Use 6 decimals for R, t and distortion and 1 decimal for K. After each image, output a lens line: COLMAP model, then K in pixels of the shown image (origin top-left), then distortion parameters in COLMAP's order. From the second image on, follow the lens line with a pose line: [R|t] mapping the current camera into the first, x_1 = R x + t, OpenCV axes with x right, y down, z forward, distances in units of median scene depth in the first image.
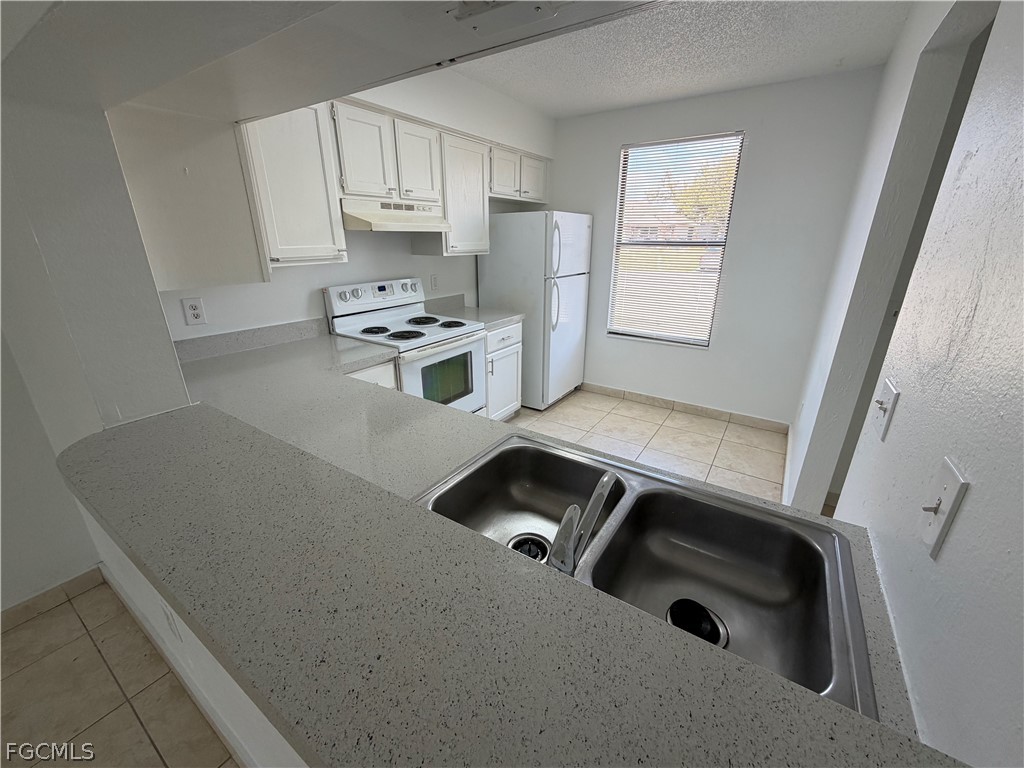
lens RADIAL K [[408.3, 0, 514.8], [0, 408.3, 380.6], [0, 0, 1]] dist [0.000435, -0.000188]
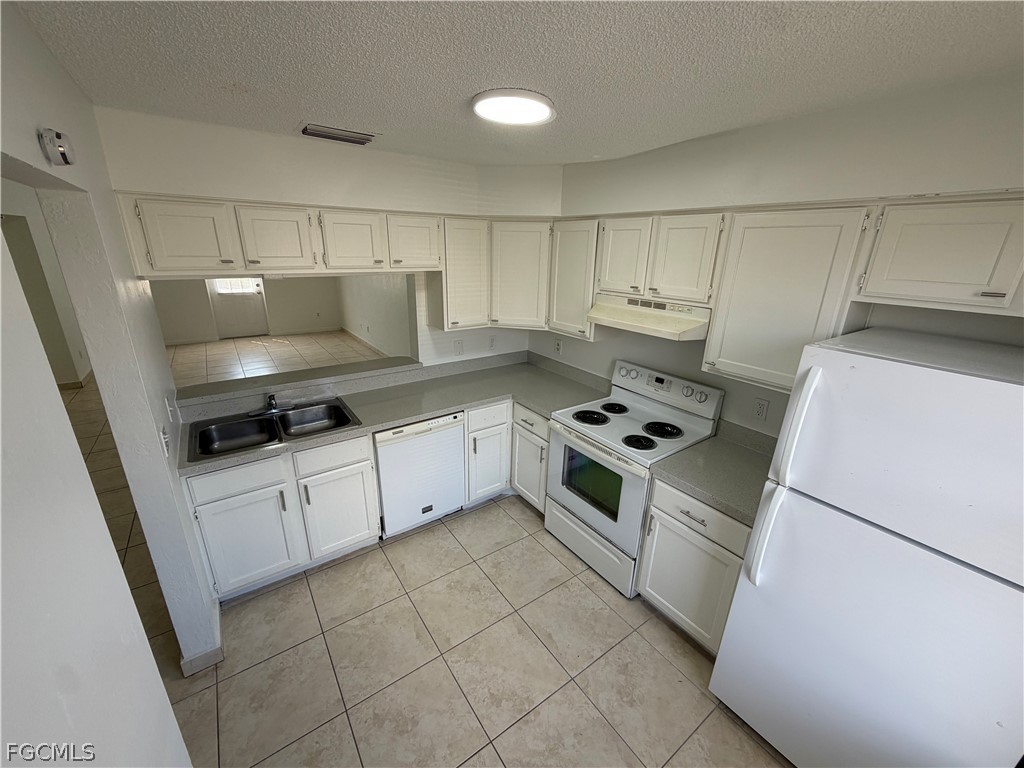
lens RADIAL K [[408.3, 0, 515.4], [0, 408.3, 385.0], [0, 0, 1]] dist [0.000435, -0.000188]
pose [[-0.358886, 0.295522, -0.885363, 0.686298], [-0.331639, 0.846286, 0.416911, -0.539442], [0.872477, 0.443245, -0.205714, 0.975877]]
